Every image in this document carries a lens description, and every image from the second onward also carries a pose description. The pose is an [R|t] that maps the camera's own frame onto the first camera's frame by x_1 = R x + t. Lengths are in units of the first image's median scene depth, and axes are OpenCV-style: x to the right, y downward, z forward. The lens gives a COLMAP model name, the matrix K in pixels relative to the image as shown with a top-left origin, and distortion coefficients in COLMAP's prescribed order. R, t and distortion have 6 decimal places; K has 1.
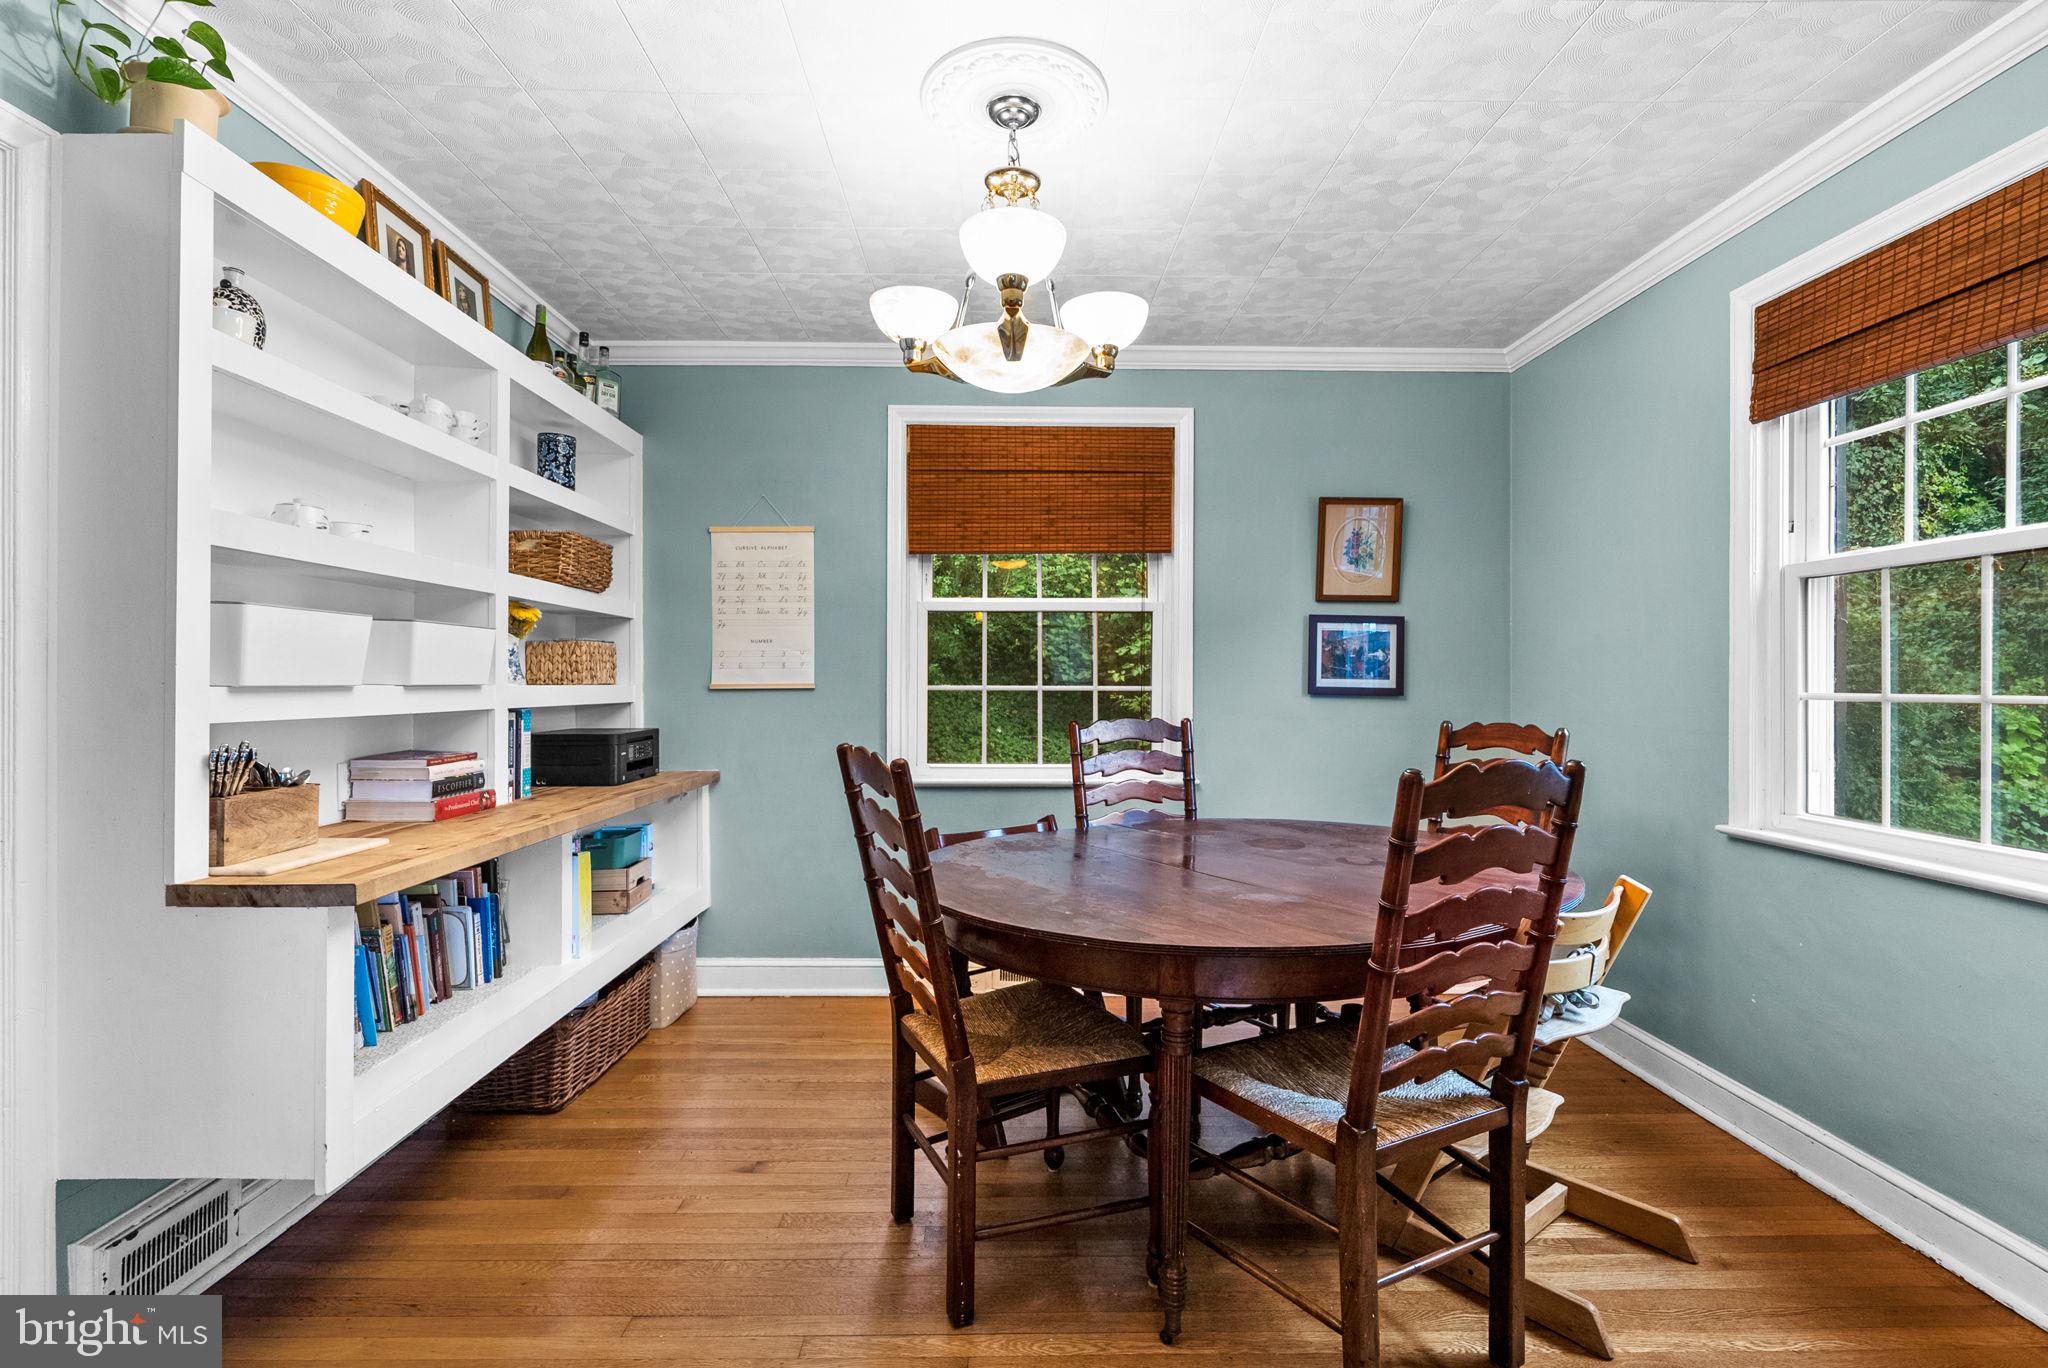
lens RADIAL K [[941.7, 0, 1023.1], [0, 941.7, 679.8], [0, 0, 1]] dist [-0.001633, 0.001198]
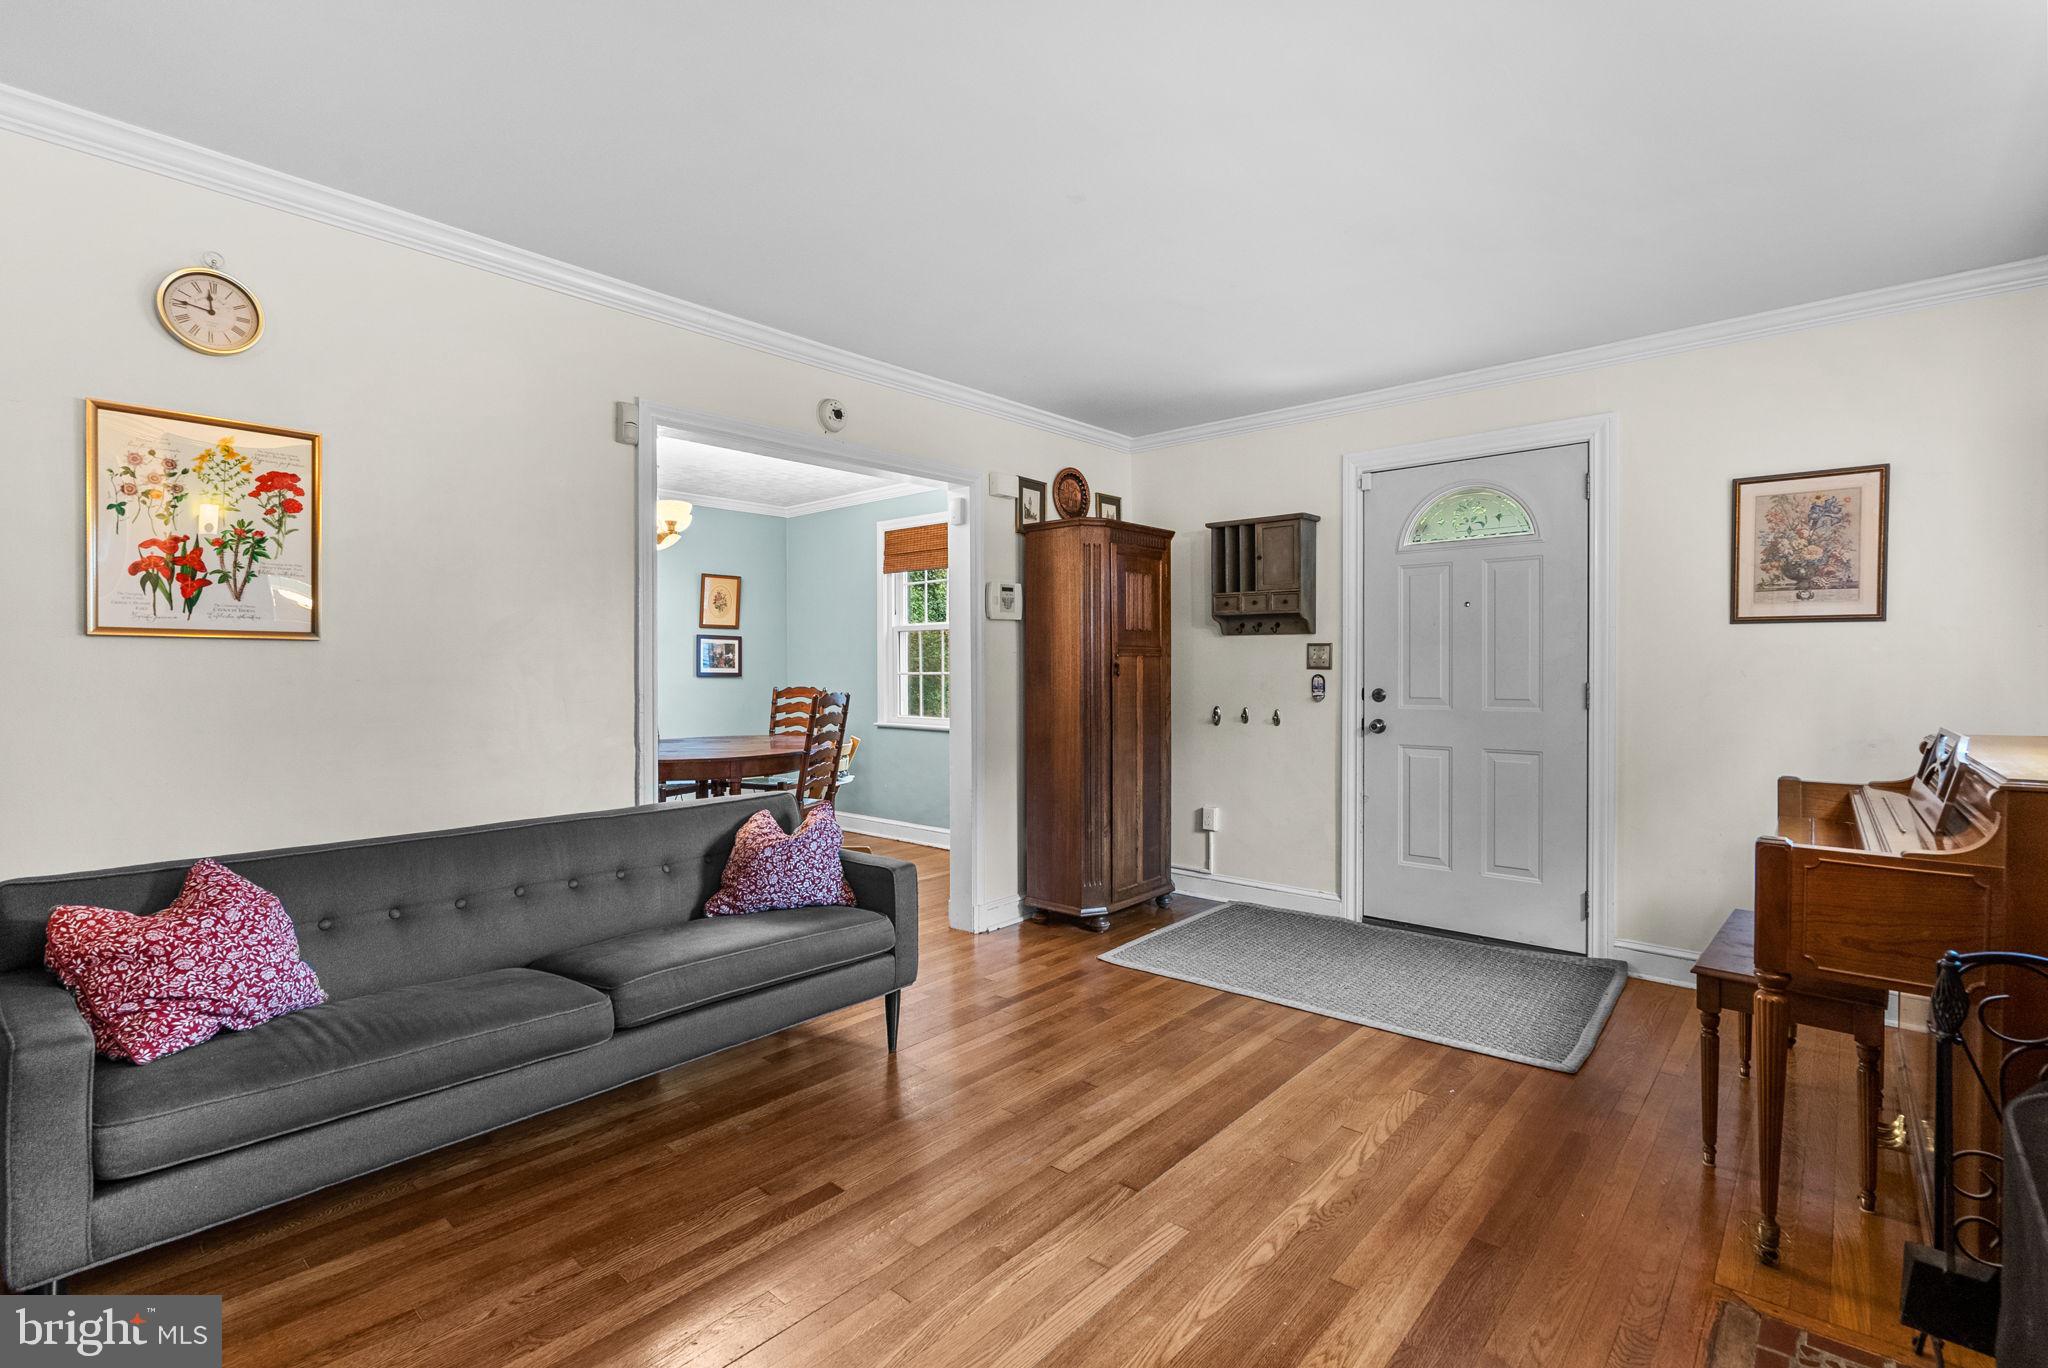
lens RADIAL K [[941.7, 0, 1028.9], [0, 941.7, 677.3], [0, 0, 1]] dist [-0.001633, 0.001198]
pose [[0.666870, -0.014400, 0.745035, -0.964107], [0.005754, 0.999883, 0.014176, -0.008060], [-0.745152, -0.005166, 0.666875, -1.112848]]
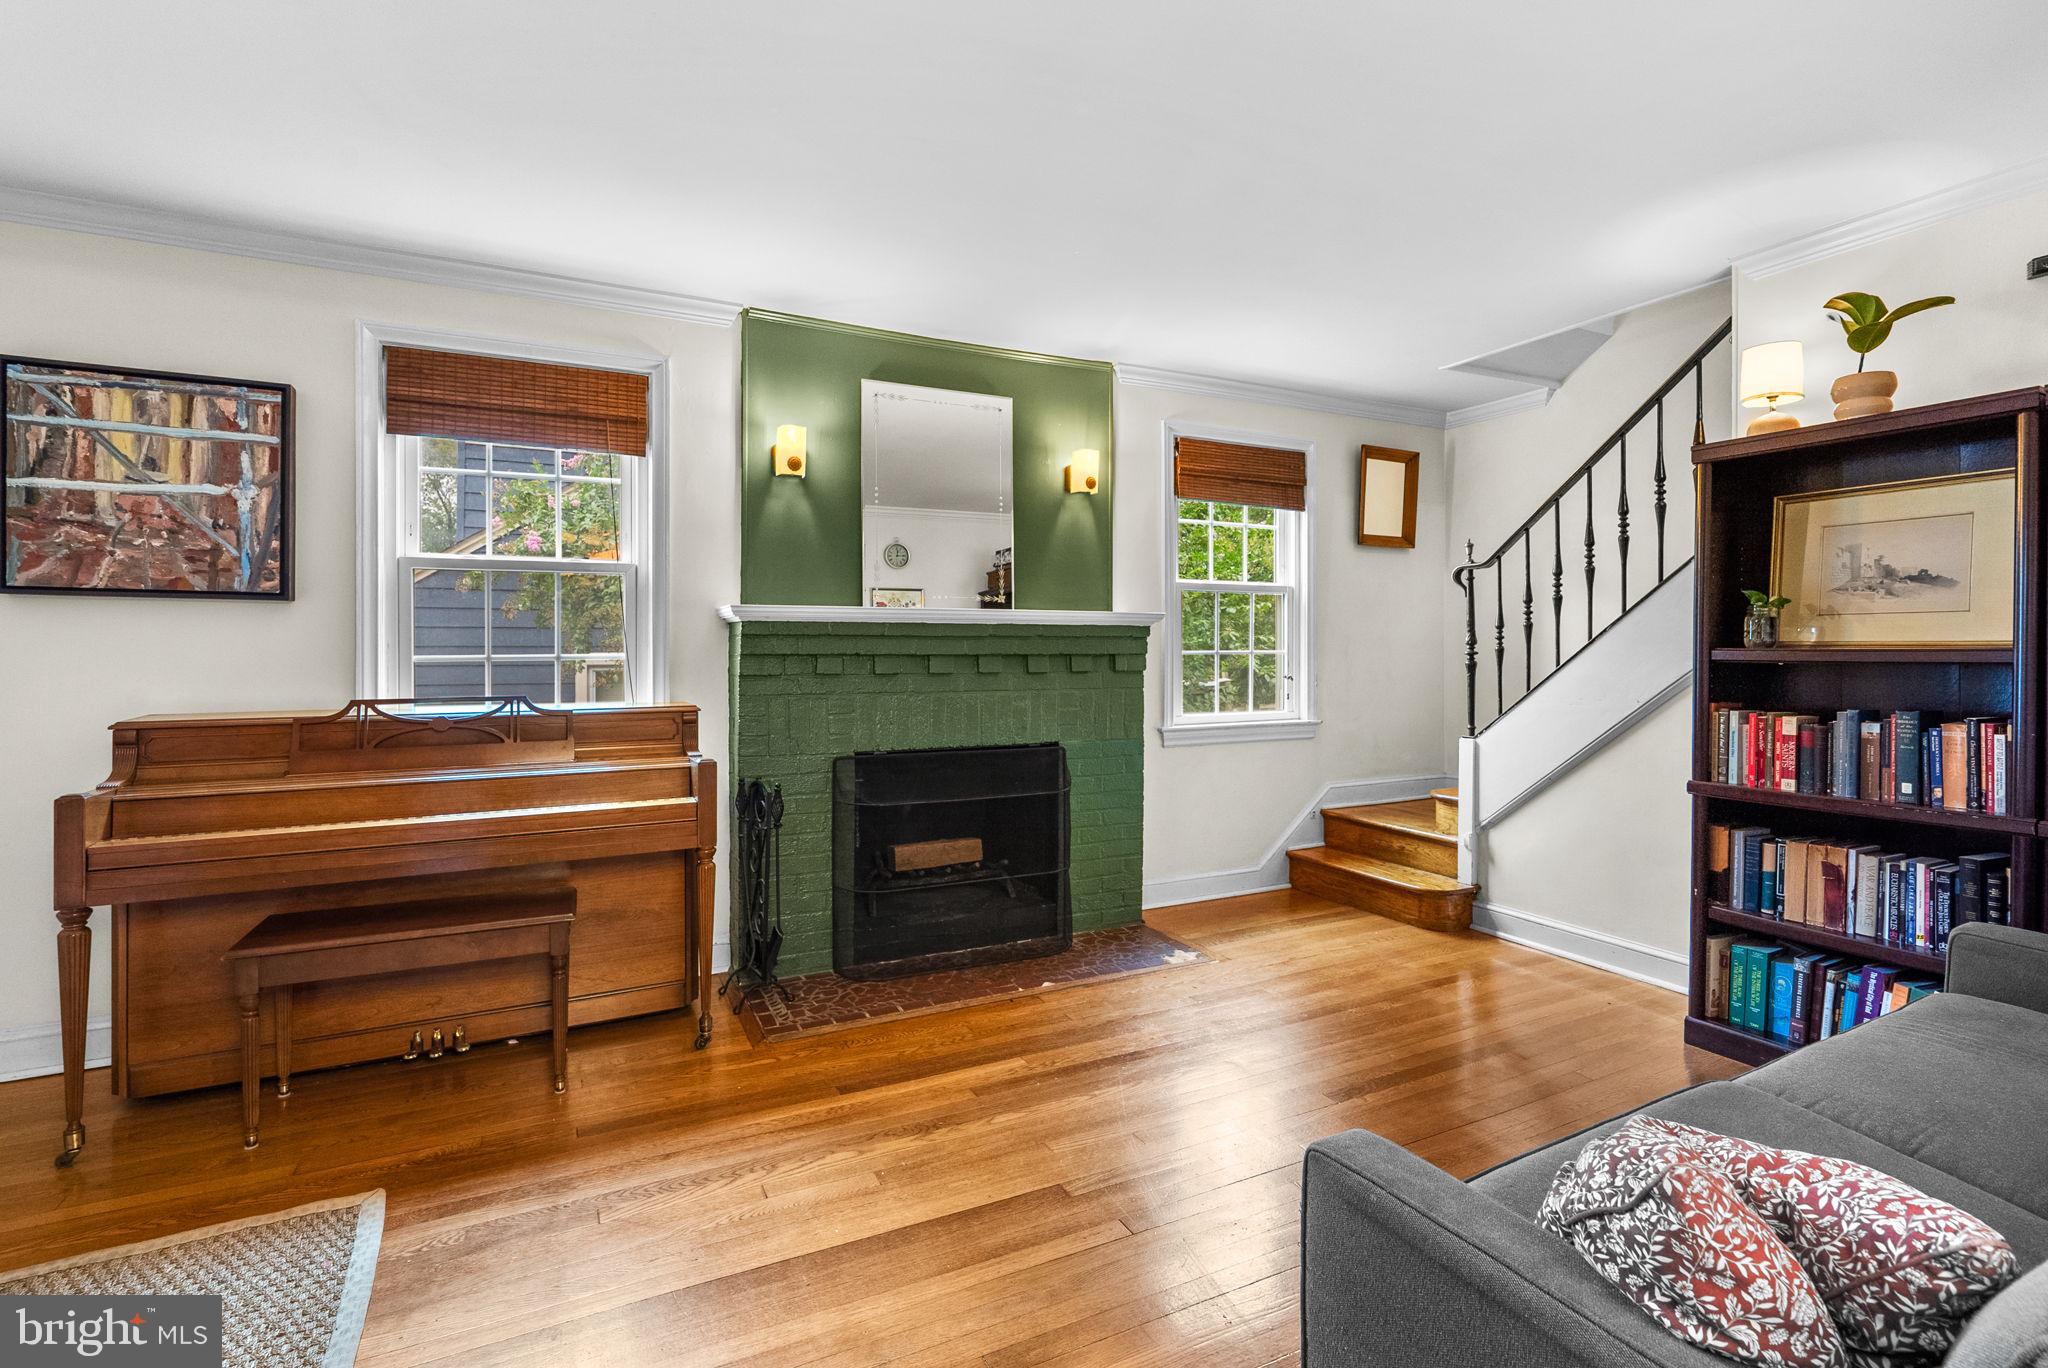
lens RADIAL K [[941.7, 0, 1029.5], [0, 941.7, 648.1], [0, 0, 1]] dist [-0.001633, 0.001198]
pose [[-0.901053, -0.000670, -0.433709, 0.172816], [-0.000557, 1.000000, -0.000388, -0.004612], [0.433709, -0.000108, -0.901053, 0.186106]]
